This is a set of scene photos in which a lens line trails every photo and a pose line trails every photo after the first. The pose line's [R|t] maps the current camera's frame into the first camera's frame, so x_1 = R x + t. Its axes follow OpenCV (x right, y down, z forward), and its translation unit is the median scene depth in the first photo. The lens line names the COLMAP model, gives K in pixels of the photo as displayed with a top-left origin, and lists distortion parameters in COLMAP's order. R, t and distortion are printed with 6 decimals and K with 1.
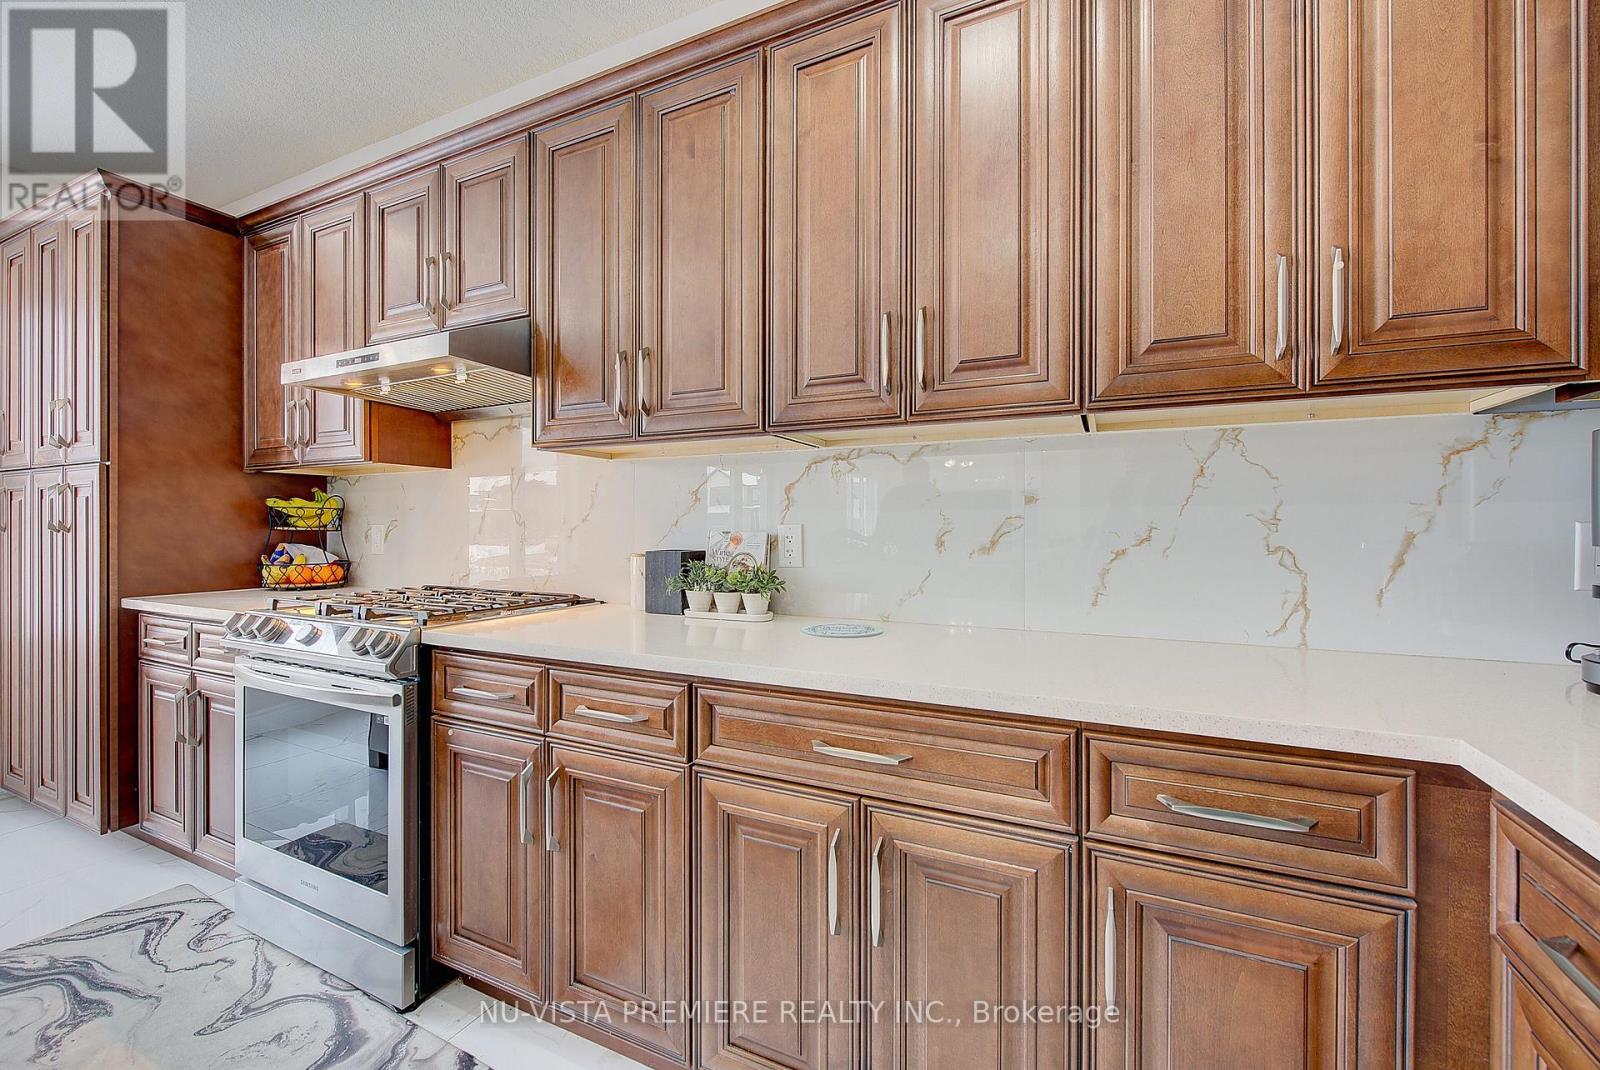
lens RADIAL K [[661.2, 0, 795.8], [0, 661.2, 529.7], [0, 0, 1]] dist [-0.003111, -0.000336]
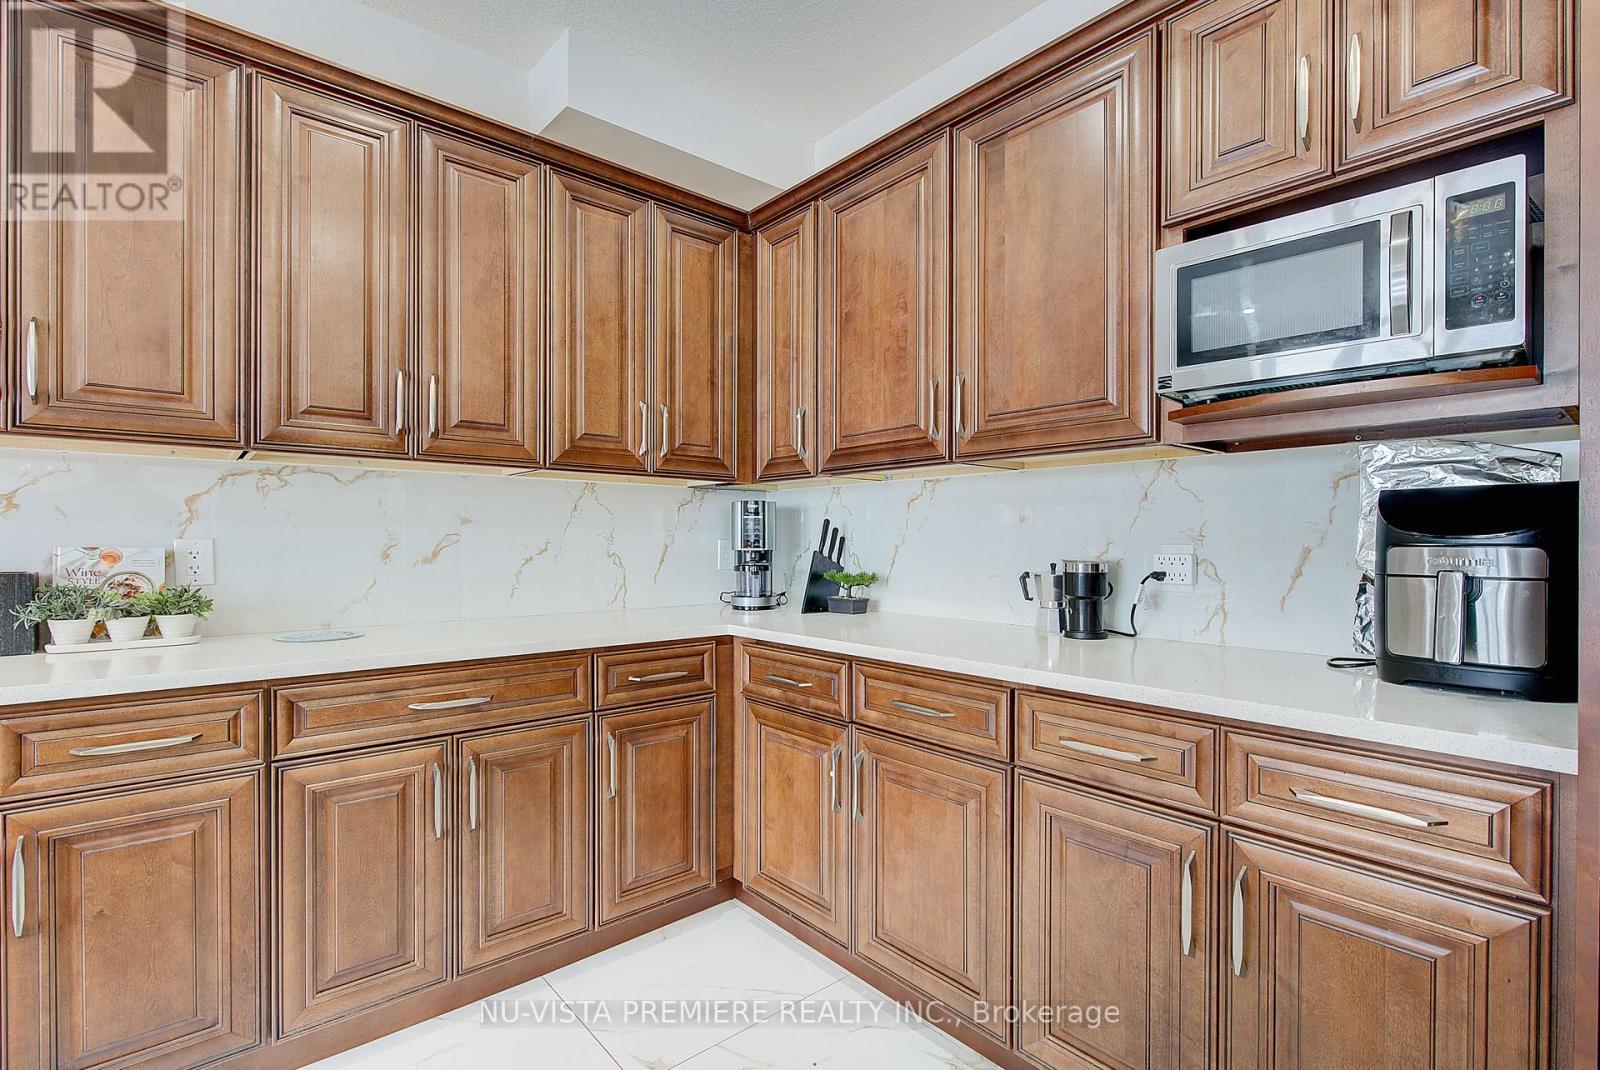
lens RADIAL K [[661.2, 0, 795.8], [0, 661.2, 529.7], [0, 0, 1]] dist [-0.003111, -0.000336]
pose [[0.453003, 0.014863, 0.891385, -0.732887], [0.001705, 0.999845, -0.017538, -0.005652], [-0.891507, 0.009465, 0.452907, -0.258886]]
